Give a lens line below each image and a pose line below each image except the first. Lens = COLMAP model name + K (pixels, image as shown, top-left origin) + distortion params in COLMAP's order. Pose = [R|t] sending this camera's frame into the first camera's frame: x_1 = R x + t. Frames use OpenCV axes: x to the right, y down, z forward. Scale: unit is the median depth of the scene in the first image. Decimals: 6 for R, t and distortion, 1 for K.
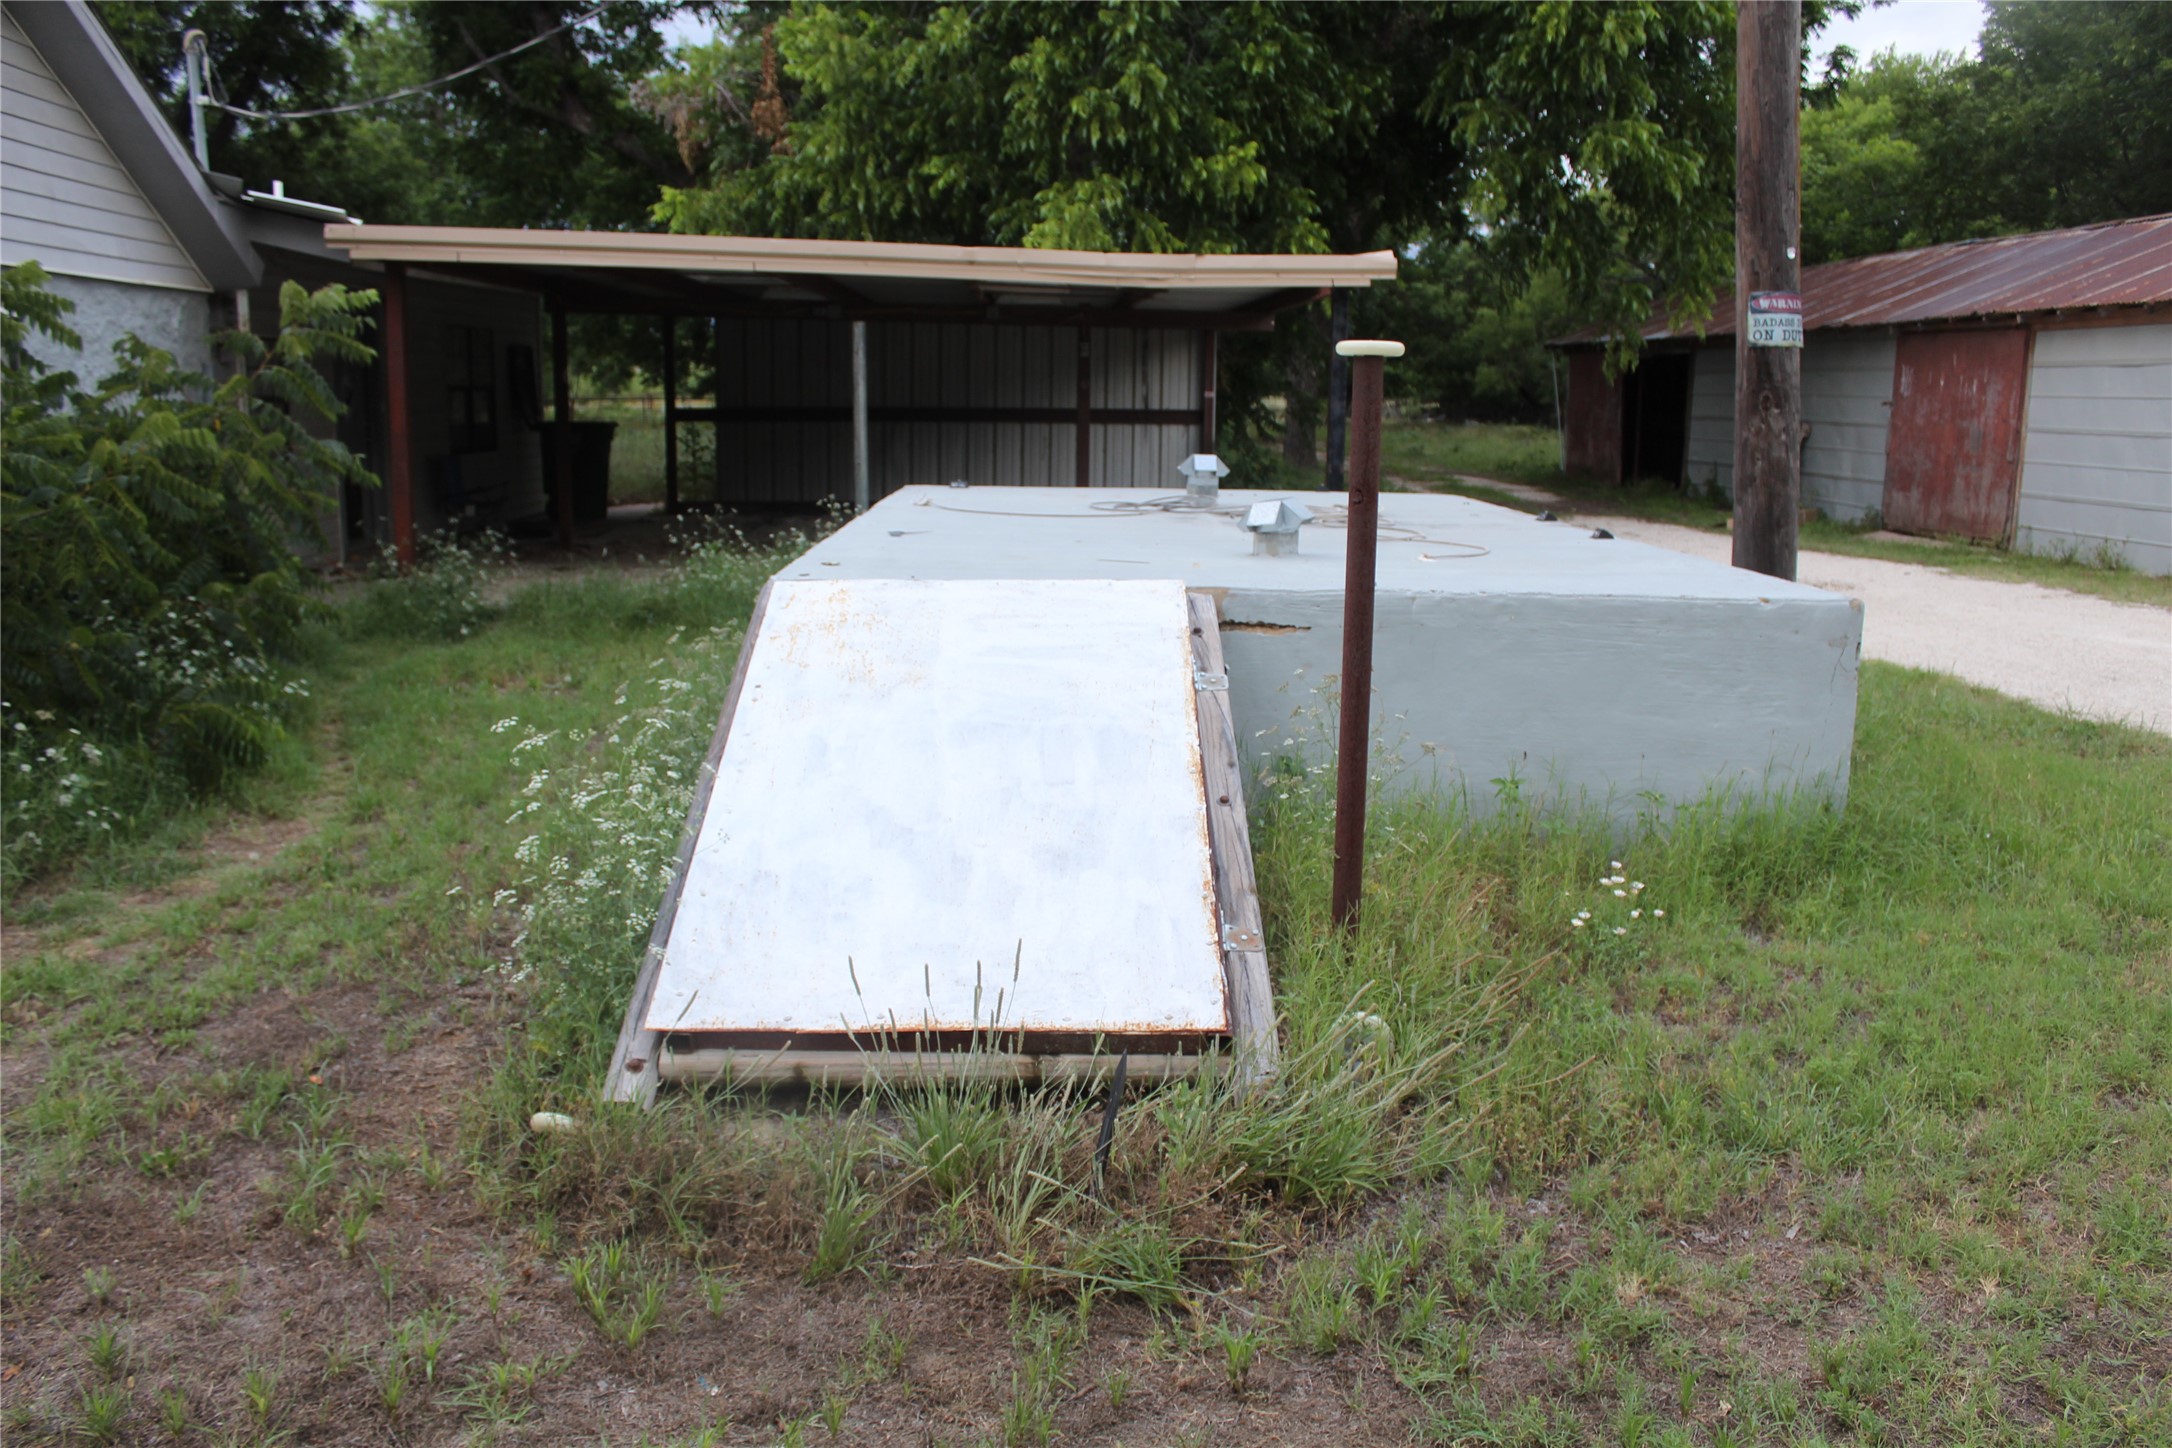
lens RADIAL K [[1775.9, 0, 1103.8], [0, 1775.9, 741.1], [0, 0, 1]] dist [-0.171417, 0.141786]
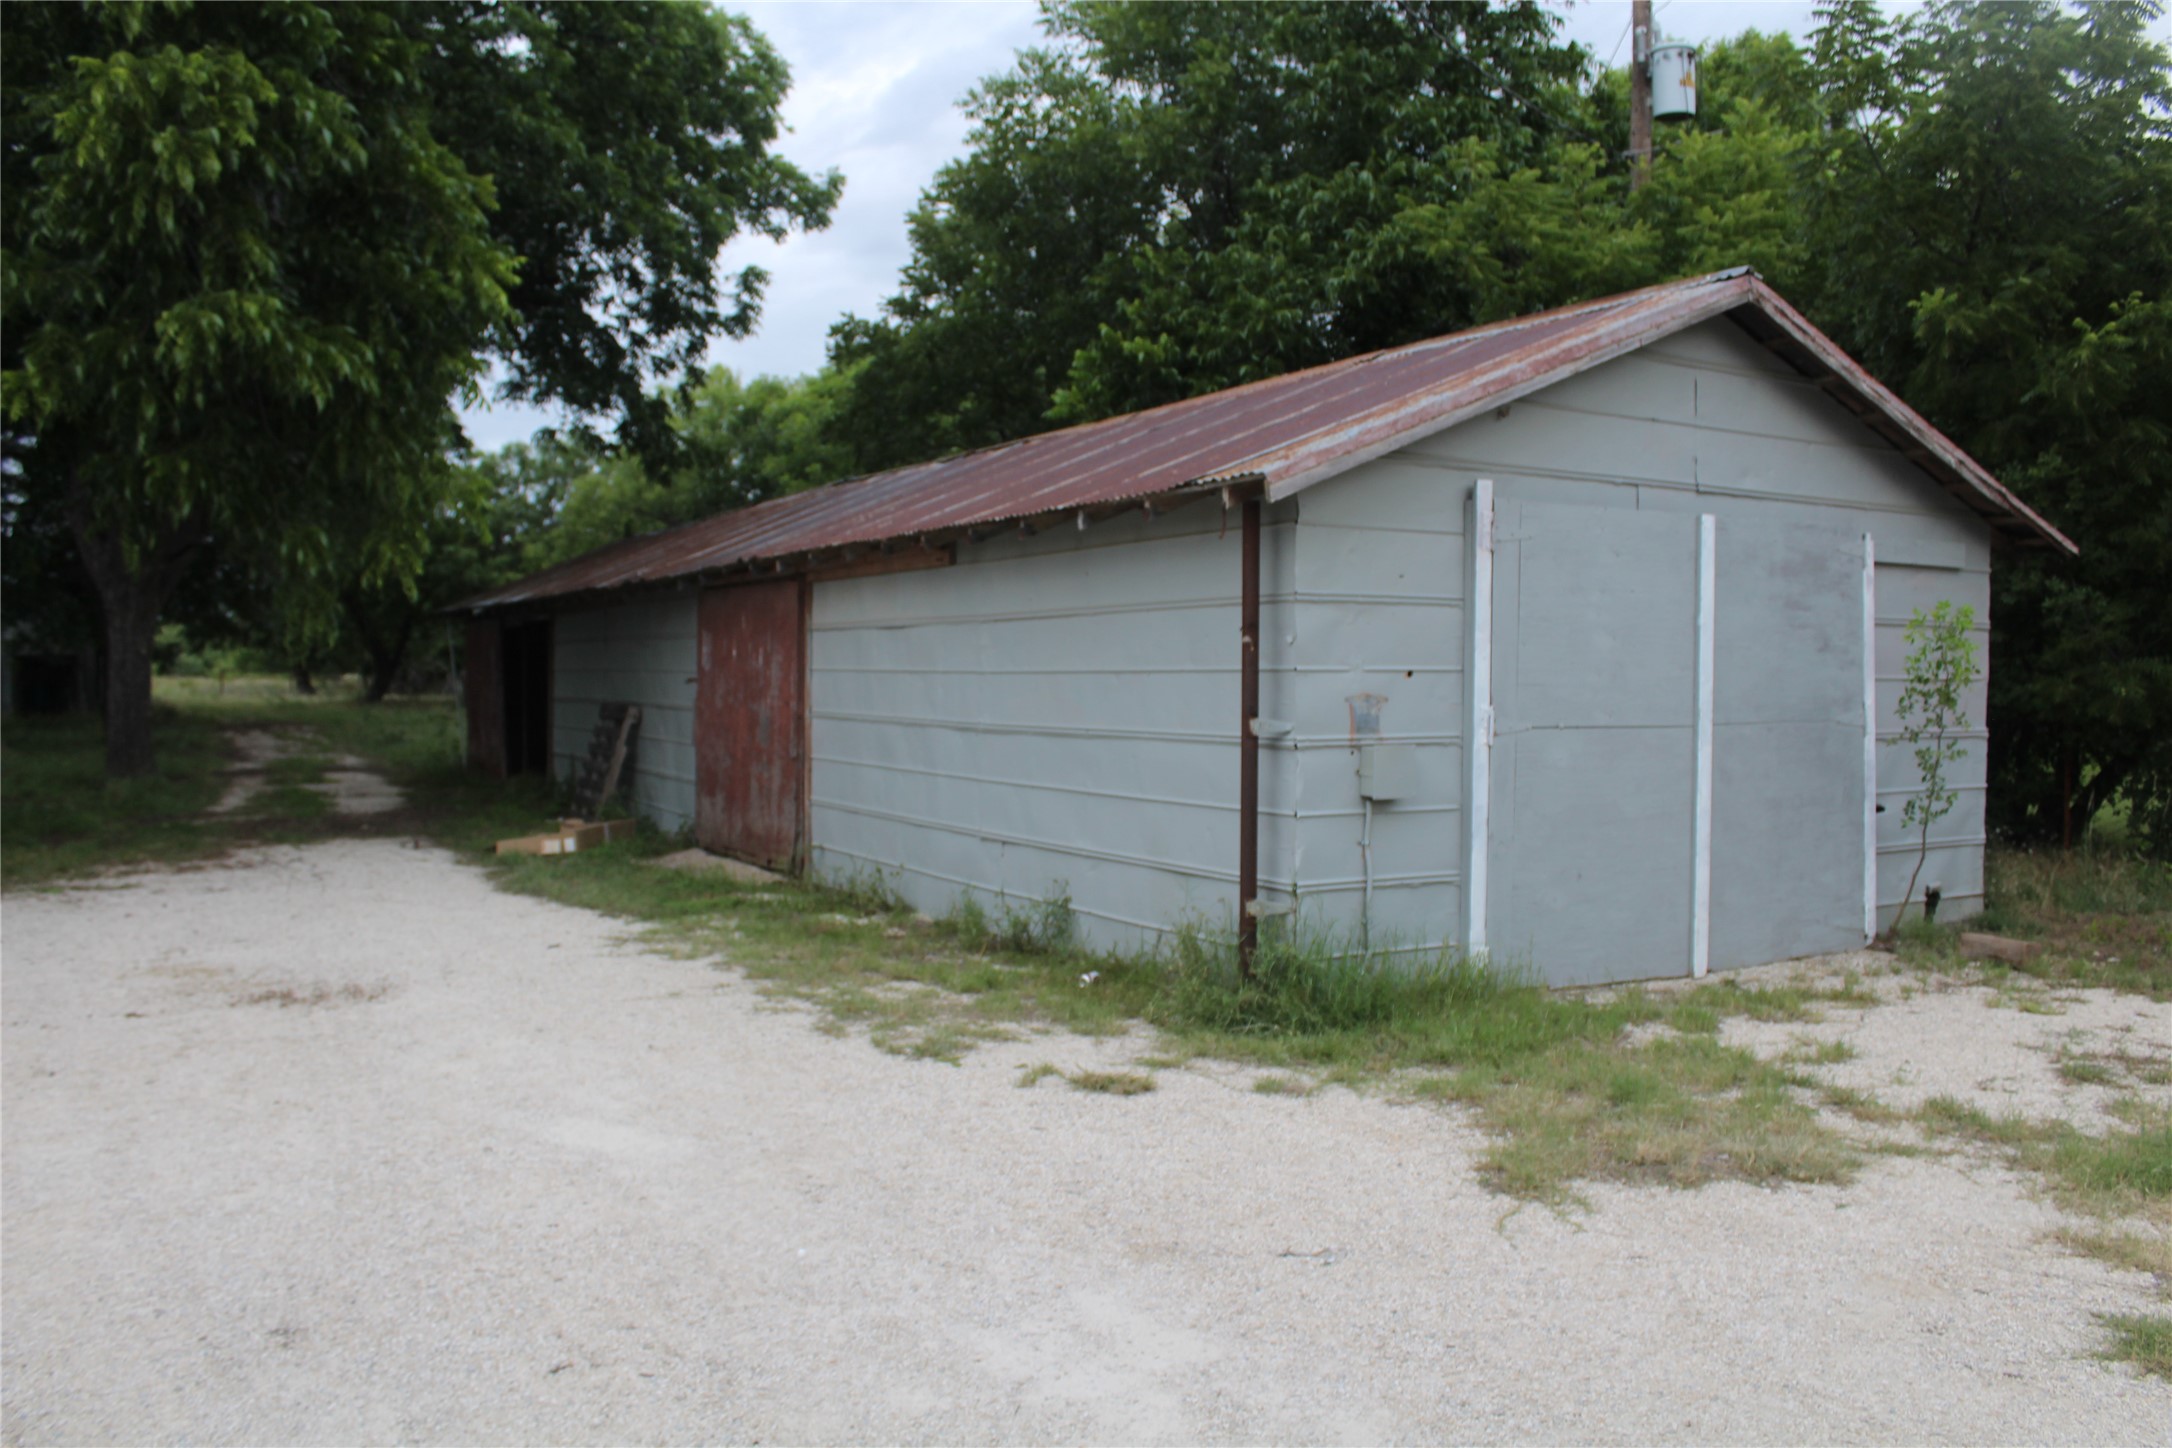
lens RADIAL K [[1775.9, 0, 1103.8], [0, 1775.9, 741.1], [0, 0, 1]] dist [-0.171417, 0.141786]
pose [[0.902427, -0.019216, 0.430414, 0.321669], [0.083708, 0.987788, -0.131405, -0.059522], [-0.422633, 0.154612, 0.893015, 0.260556]]
